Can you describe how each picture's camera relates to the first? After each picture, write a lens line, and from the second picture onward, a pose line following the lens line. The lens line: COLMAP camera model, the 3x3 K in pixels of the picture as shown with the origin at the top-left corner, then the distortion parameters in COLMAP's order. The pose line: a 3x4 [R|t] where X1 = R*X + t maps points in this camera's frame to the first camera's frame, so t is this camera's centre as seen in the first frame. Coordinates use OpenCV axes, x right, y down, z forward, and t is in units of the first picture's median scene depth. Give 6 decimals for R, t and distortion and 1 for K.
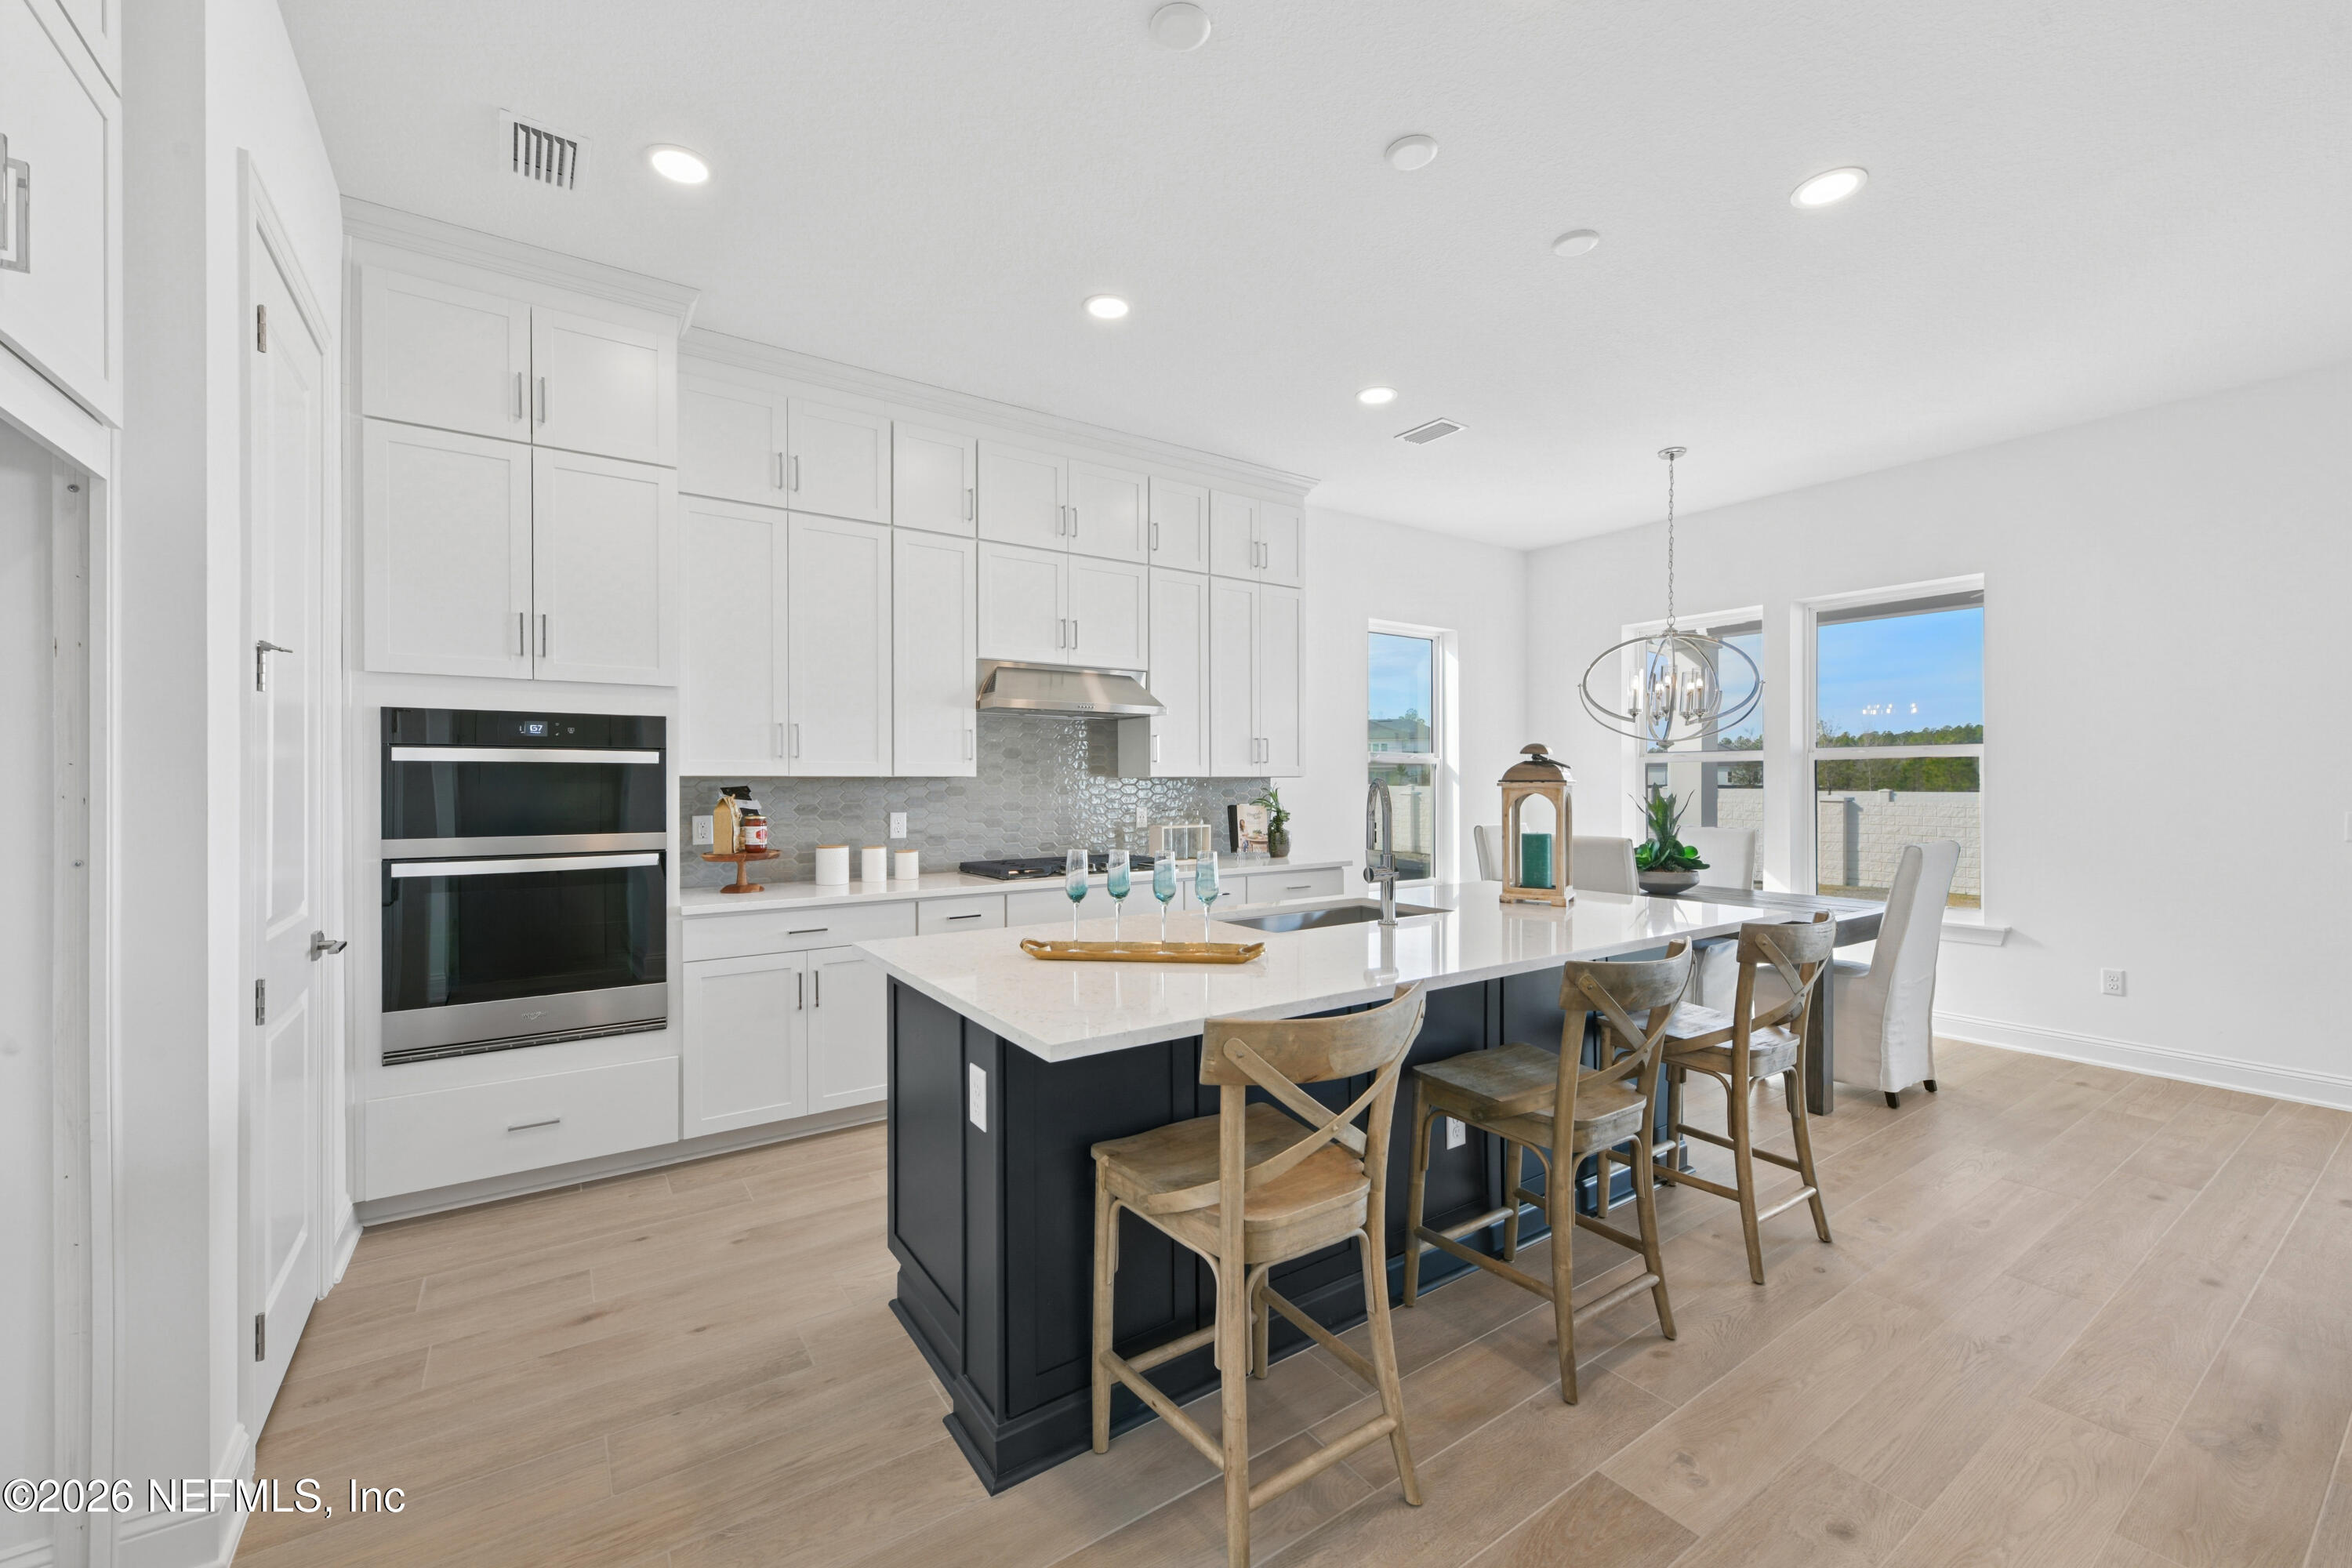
lens RADIAL K [[944.0, 0, 1187.5], [0, 944.0, 785.5], [0, 0, 1]] dist [-0.000133, 0.000137]
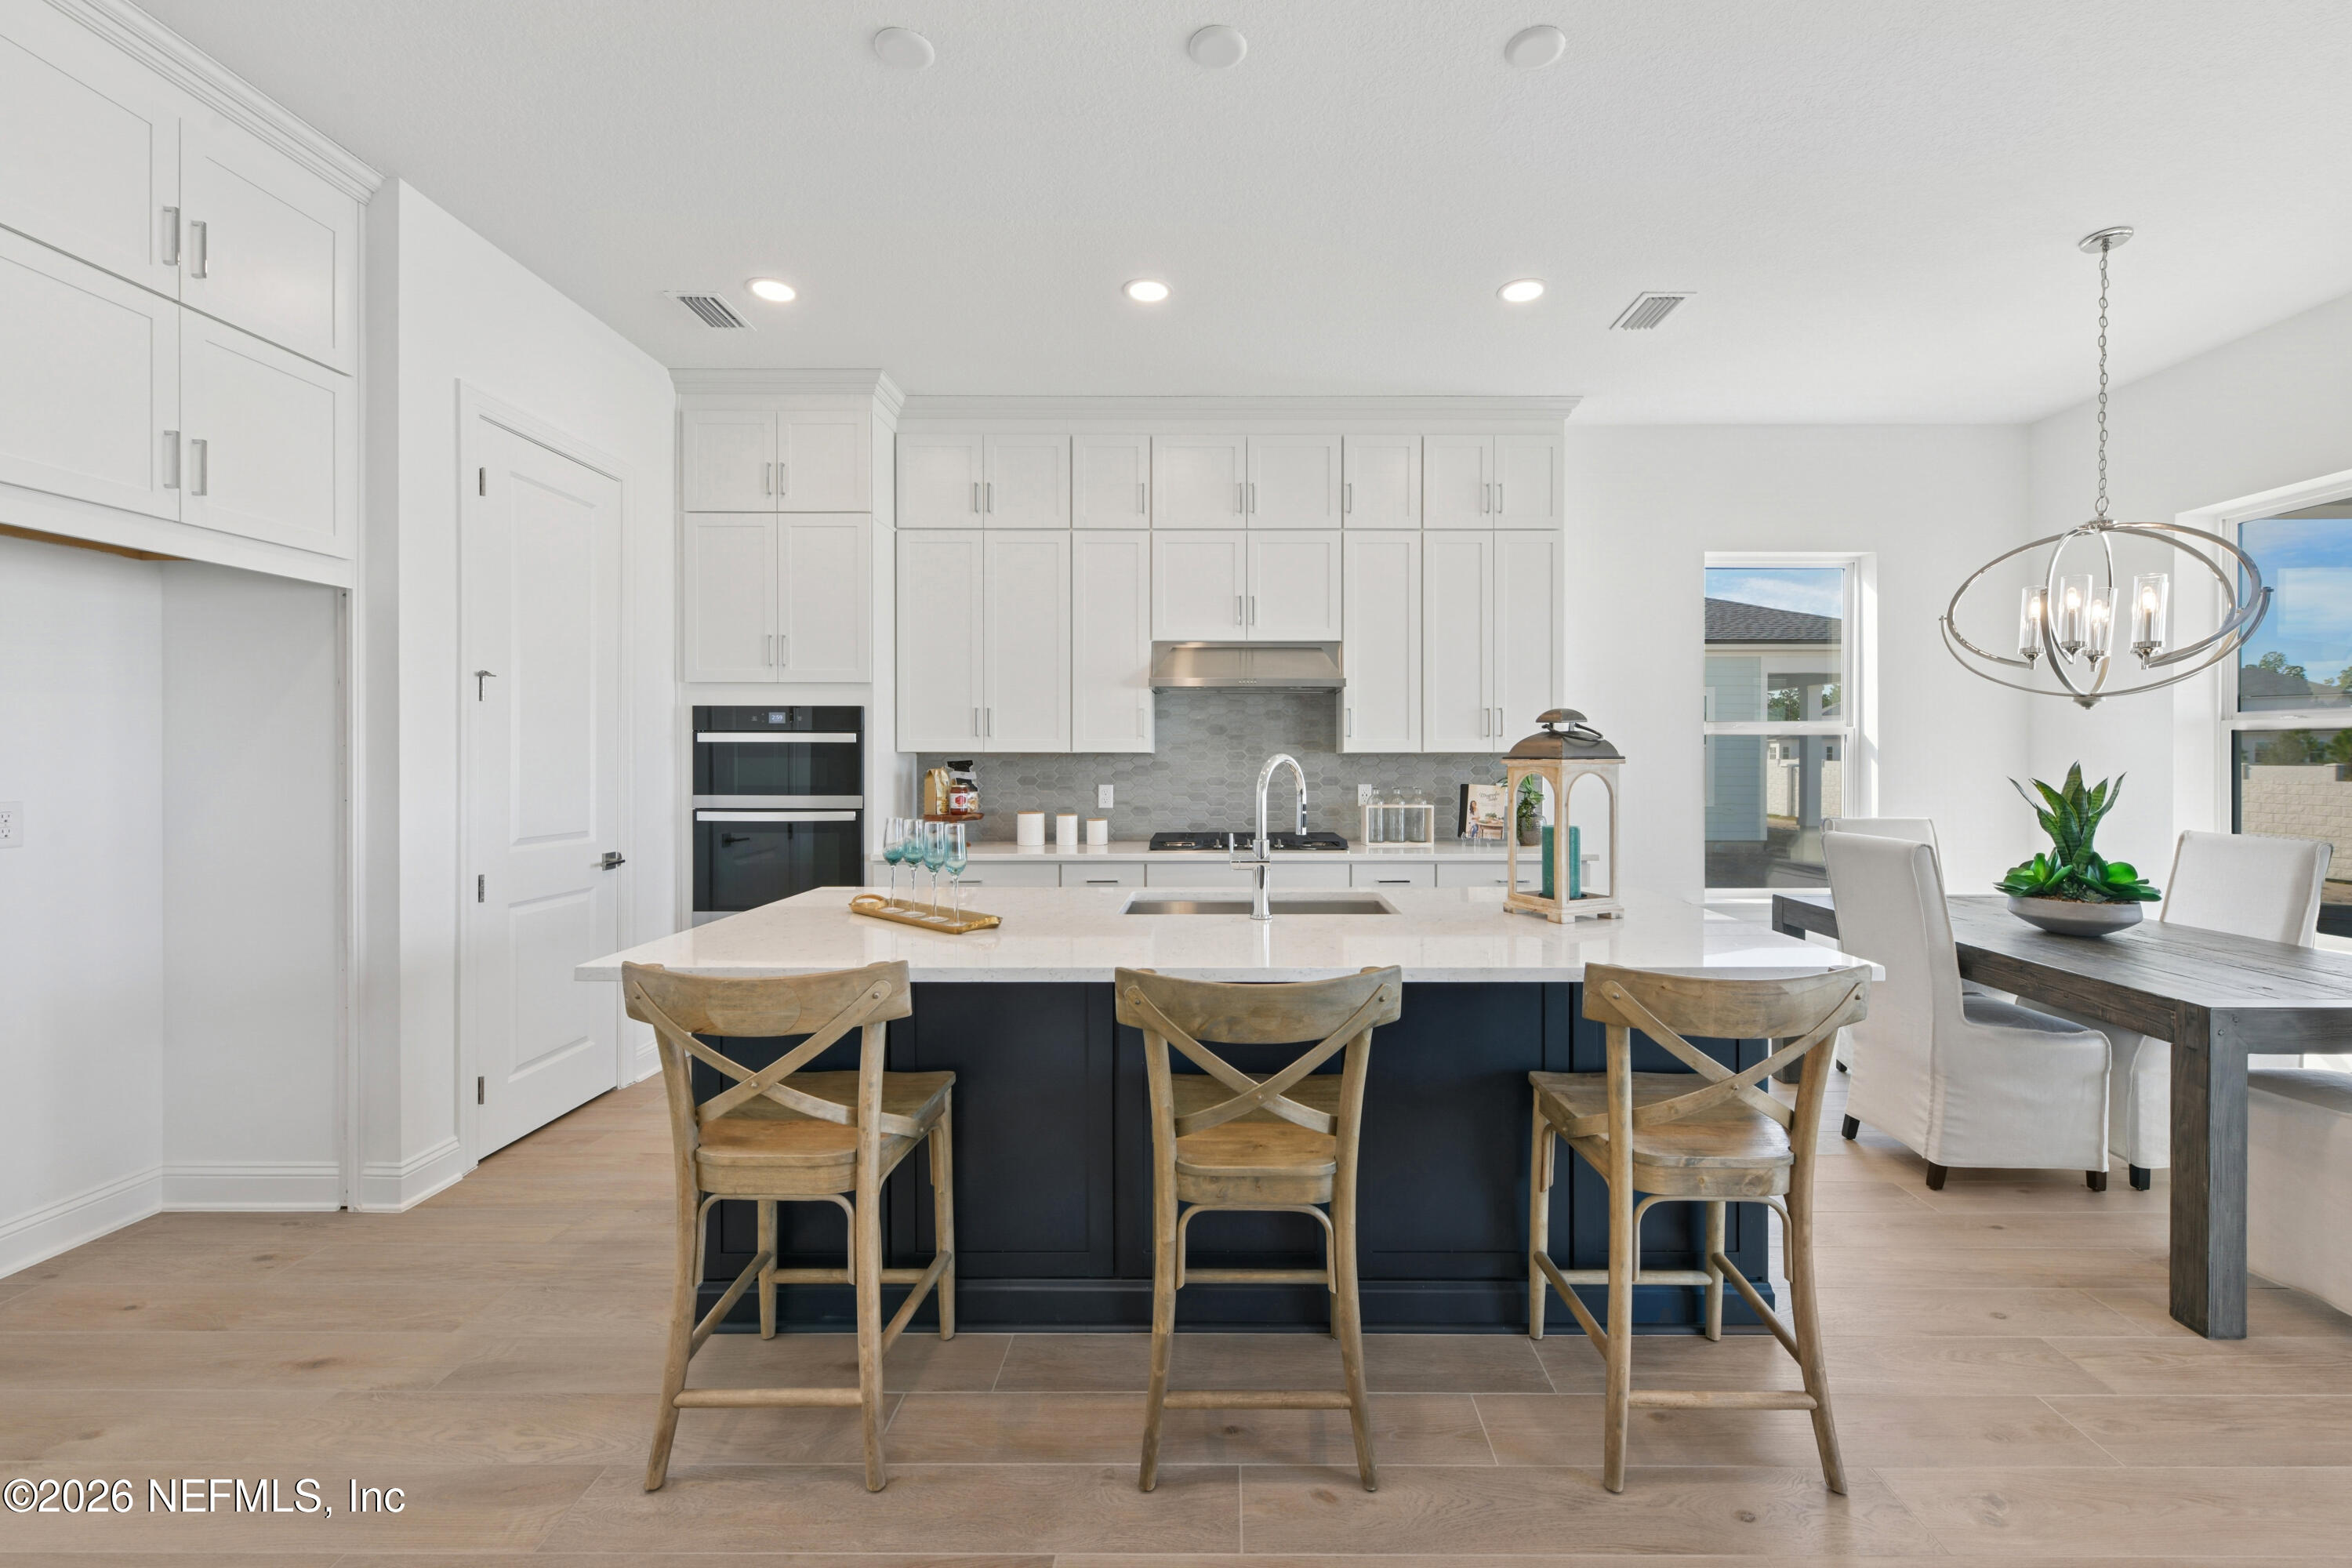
lens RADIAL K [[944.0, 0, 1190.1], [0, 944.0, 763.7], [0, 0, 1]] dist [-0.000133, 0.000137]
pose [[0.821560, 0.005845, -0.570092, 0.422663], [-0.004437, 0.999983, 0.003858, -0.000805], [0.570105, -0.000640, 0.821572, 0.149839]]
